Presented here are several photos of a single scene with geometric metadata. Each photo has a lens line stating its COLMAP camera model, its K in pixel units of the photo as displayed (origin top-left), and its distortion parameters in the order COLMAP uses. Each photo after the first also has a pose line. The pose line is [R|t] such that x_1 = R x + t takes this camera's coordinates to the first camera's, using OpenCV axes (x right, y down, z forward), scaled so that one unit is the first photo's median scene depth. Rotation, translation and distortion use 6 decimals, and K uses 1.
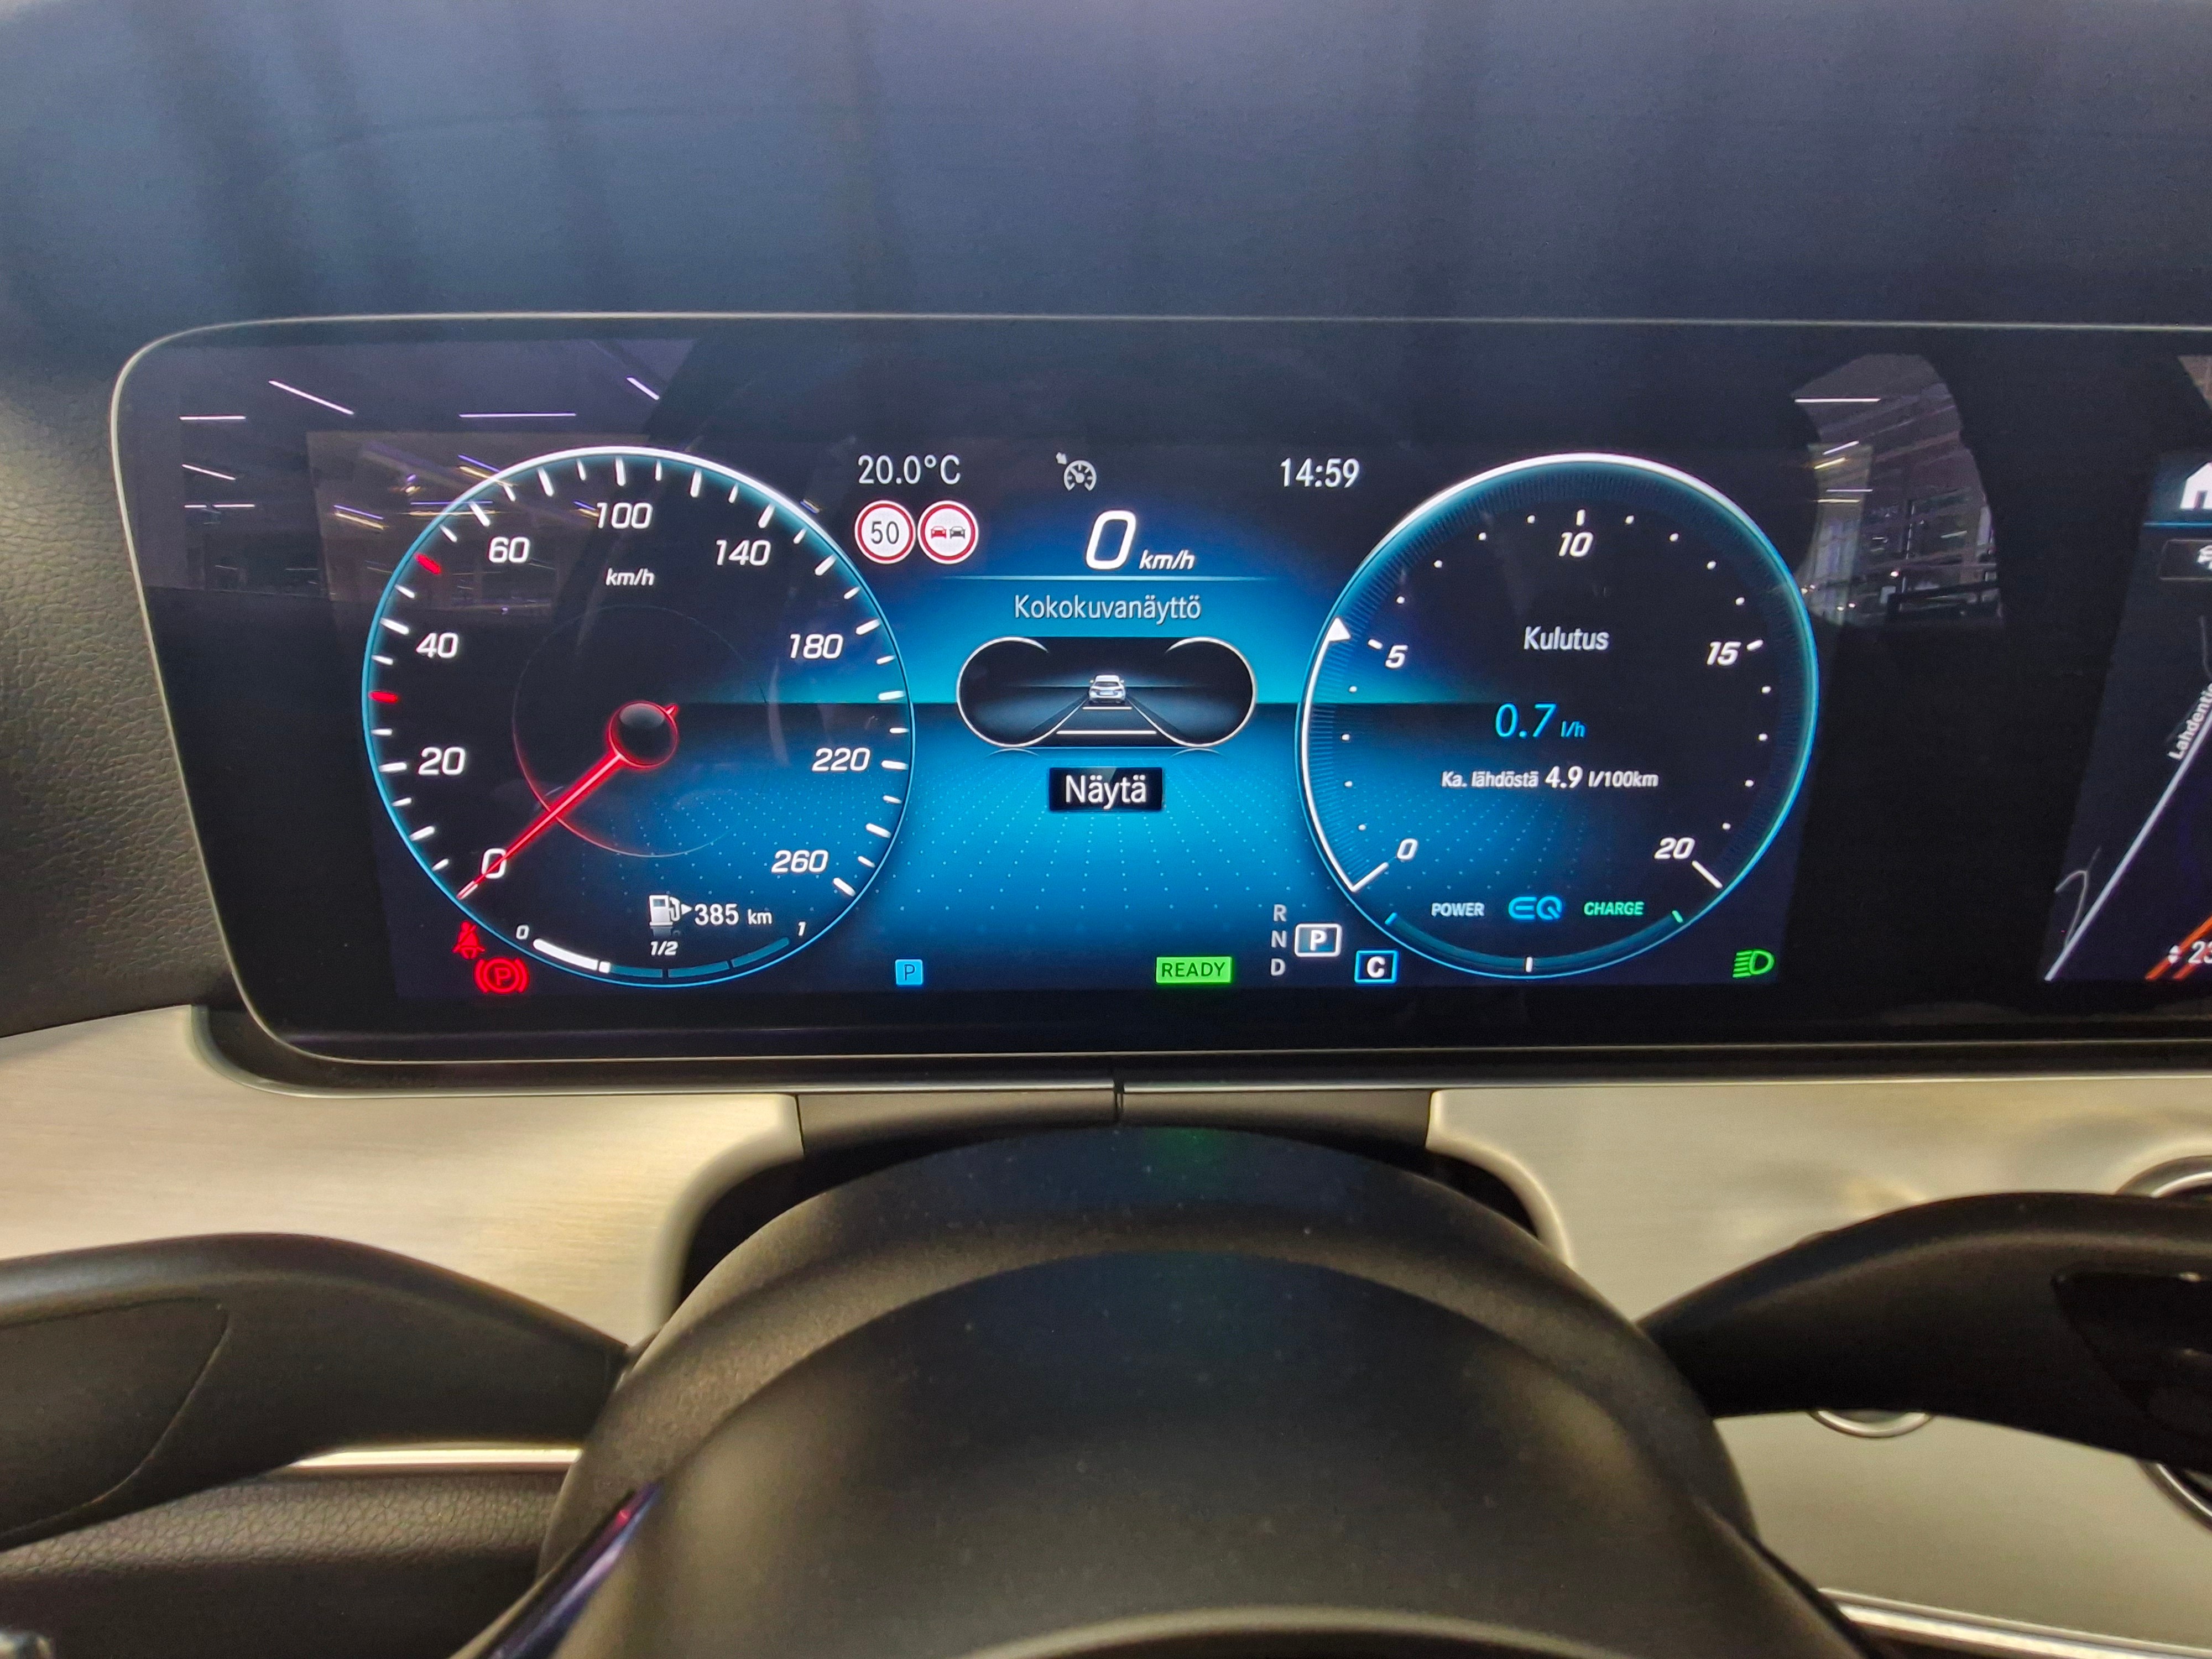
lens RADIAL K [[1055.7, 0, 1092.9], [0, 1055.7, 825.7], [0, 0, 1]] dist [-0.014315, -0.000004]
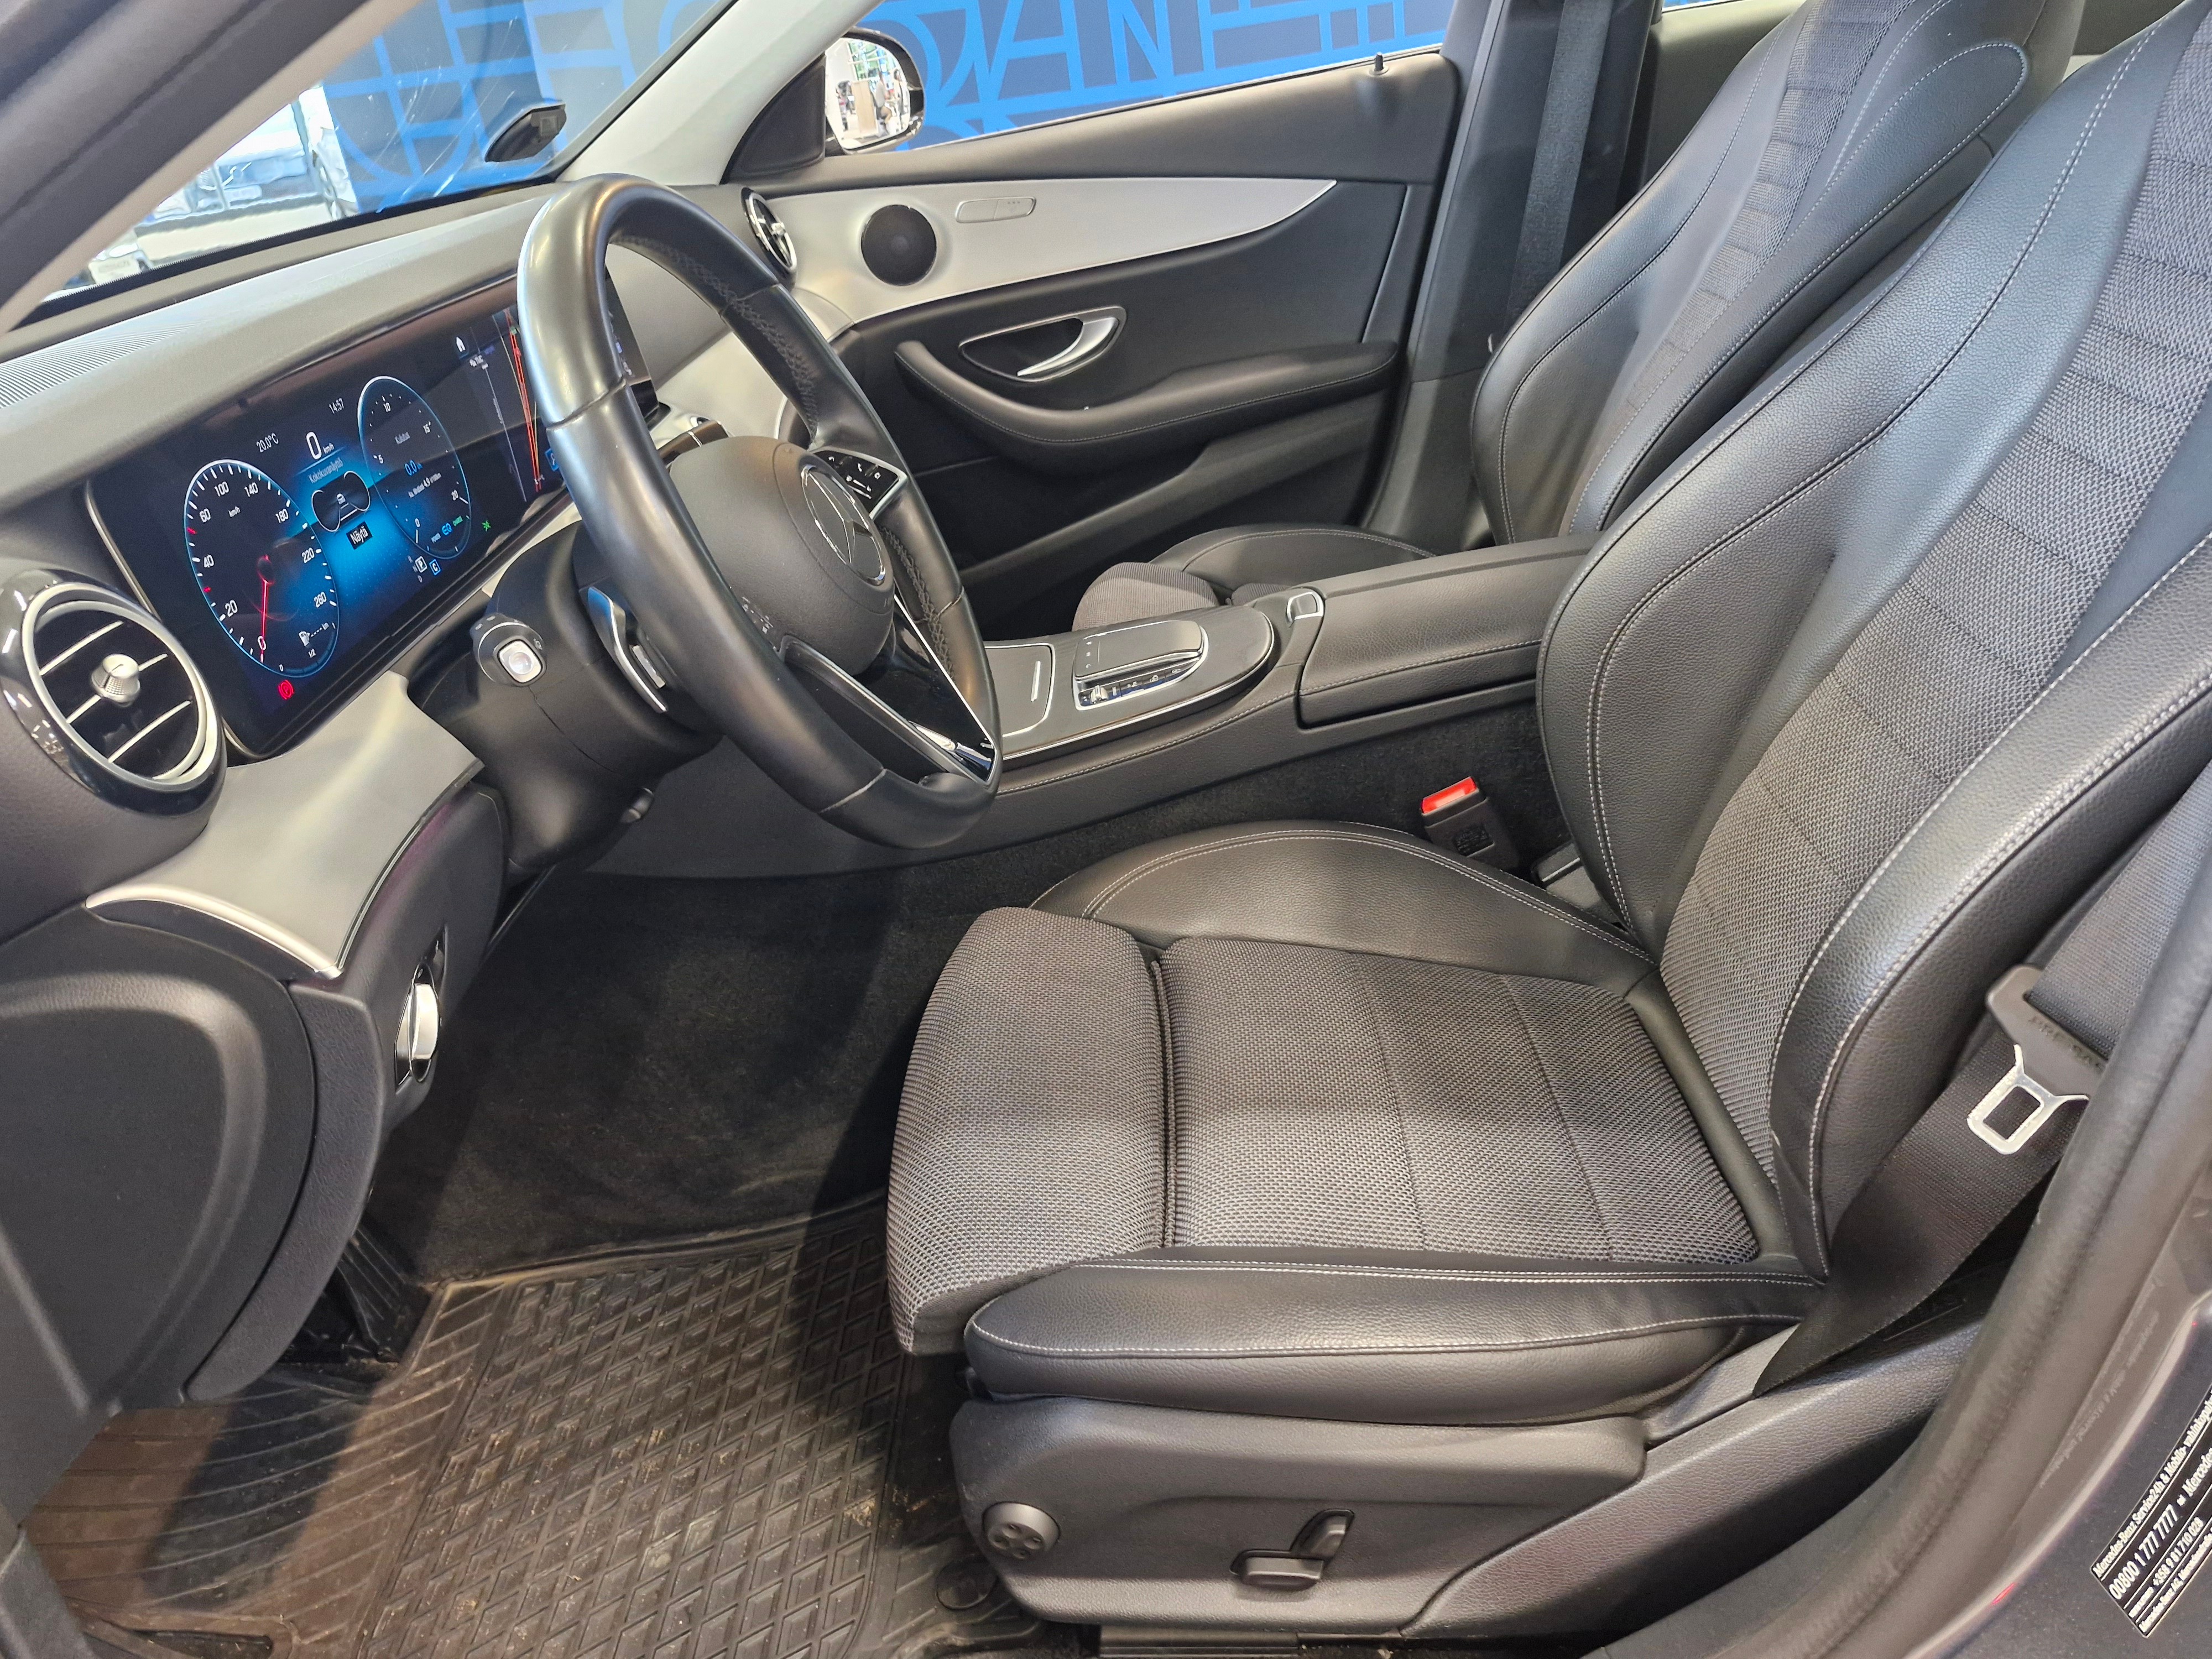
lens RADIAL K [[1564.7, 0, 1101.6], [0, 1564.7, 841.0], [0, 0, 1]] dist [0.096279, -0.149066]
pose [[0.052232, -0.486602, 0.872061, -3.843719], [0.487456, 0.774577, 0.403011, -0.140965], [-0.871584, 0.404041, 0.277654, -1.466463]]
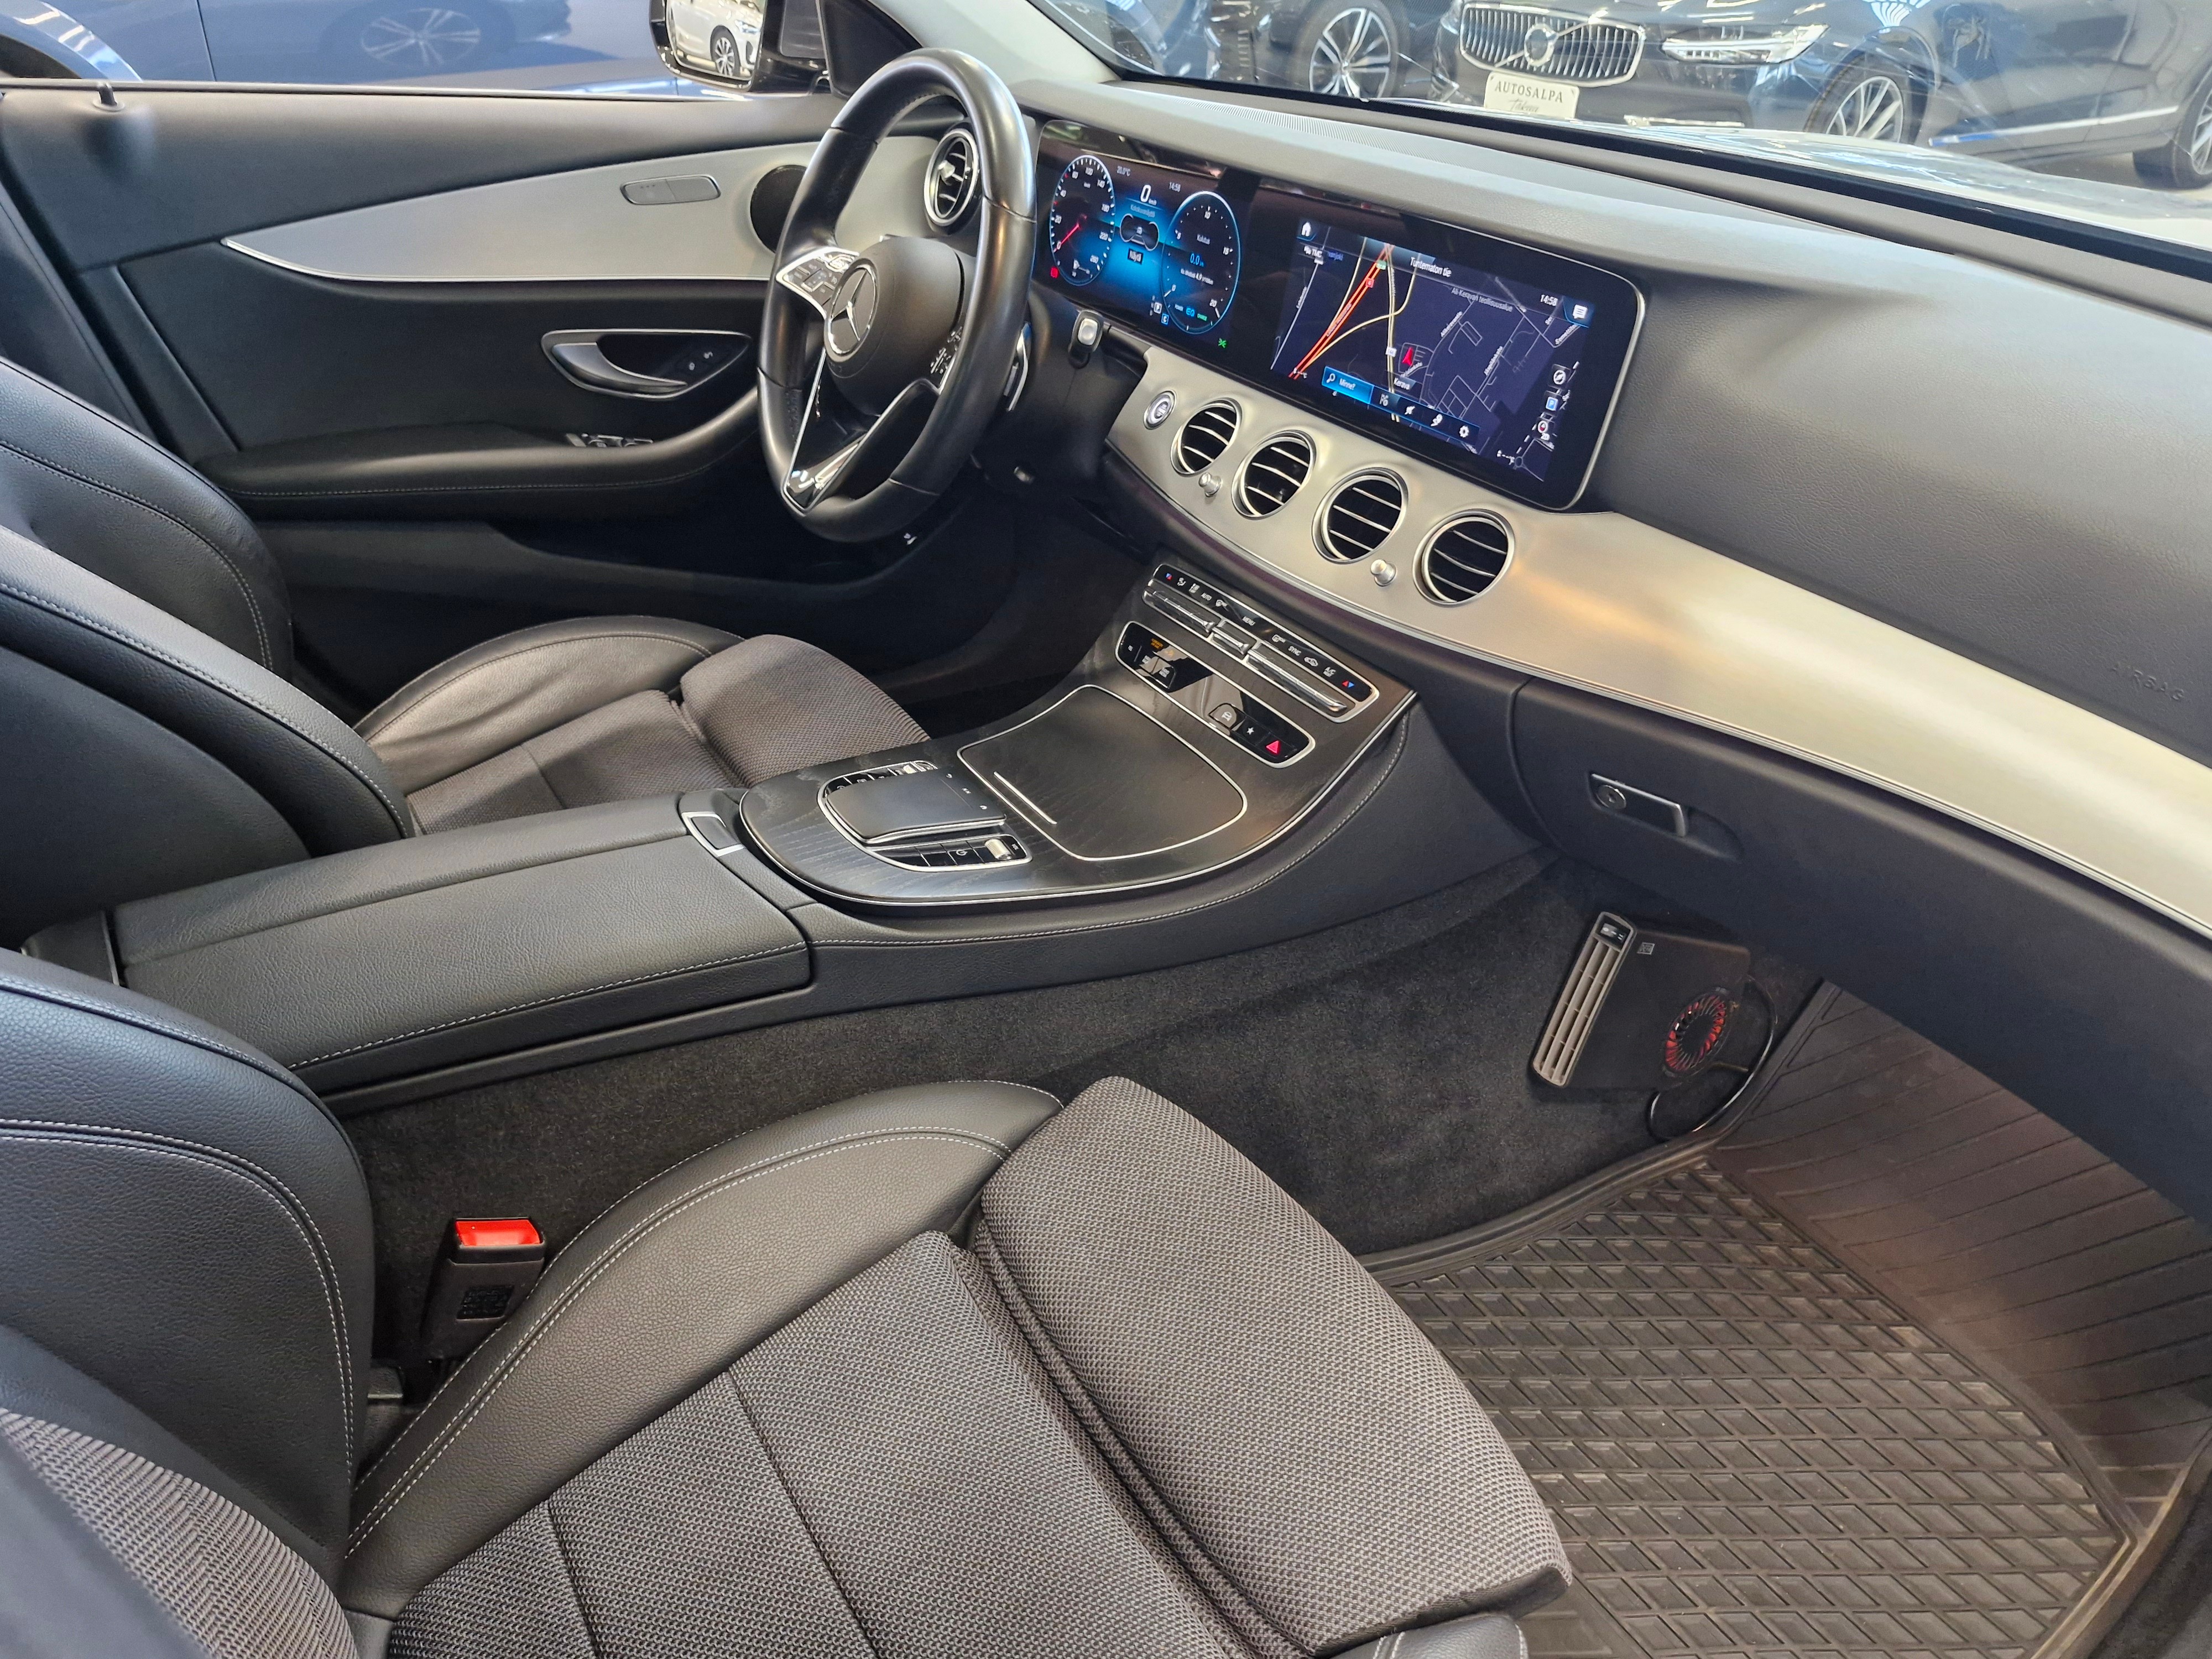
lens RADIAL K [[1564.7, 0, 1101.6], [0, 1564.7, 841.0], [0, 0, 1]] dist [0.096279, -0.149066]
pose [[0.502981, 0.464633, -0.728784, 5.775977], [-0.350709, 0.880391, 0.319243, 0.055720], [0.789945, 0.095018, 0.605770, -2.783482]]
